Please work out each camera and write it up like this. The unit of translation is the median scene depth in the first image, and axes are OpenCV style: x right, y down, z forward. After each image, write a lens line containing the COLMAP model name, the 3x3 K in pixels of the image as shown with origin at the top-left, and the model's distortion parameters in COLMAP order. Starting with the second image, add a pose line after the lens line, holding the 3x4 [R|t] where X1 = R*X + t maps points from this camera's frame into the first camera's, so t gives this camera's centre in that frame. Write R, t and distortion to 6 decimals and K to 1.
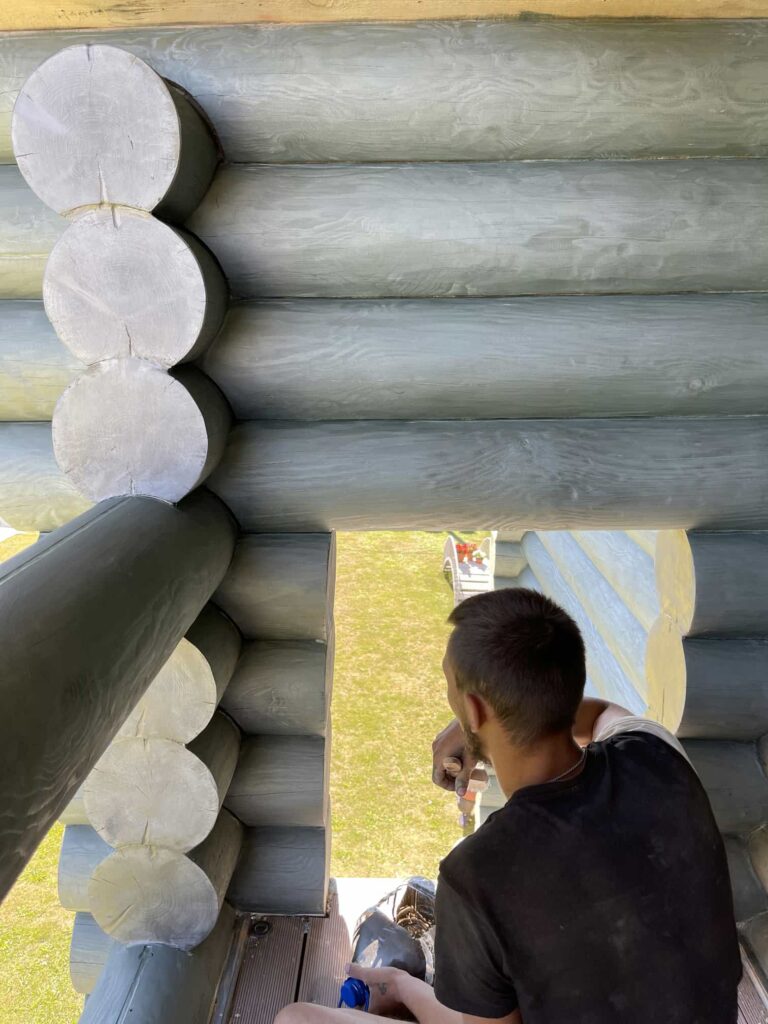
lens RADIAL K [[781.9, 0, 384.0], [0, 781.9, 512.0], [0, 0, 1]] dist [0.018508, -0.004070]
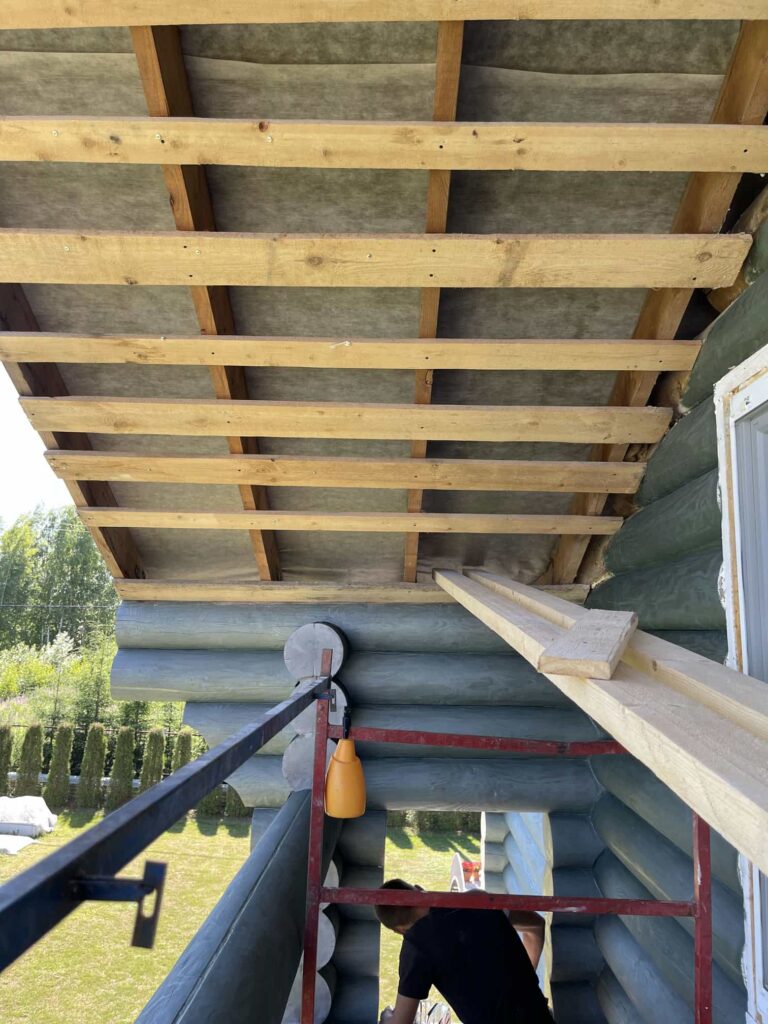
lens RADIAL K [[772.2, 0, 381.6], [0, 772.2, 500.4], [0, 0, 1]] dist [0.055753, -0.082425]
pose [[0.999711, 0.017937, -0.016026, -0.069499], [-0.022791, 0.919394, -0.392678, 0.090984], [0.007691, 0.392930, 0.919536, -1.475683]]
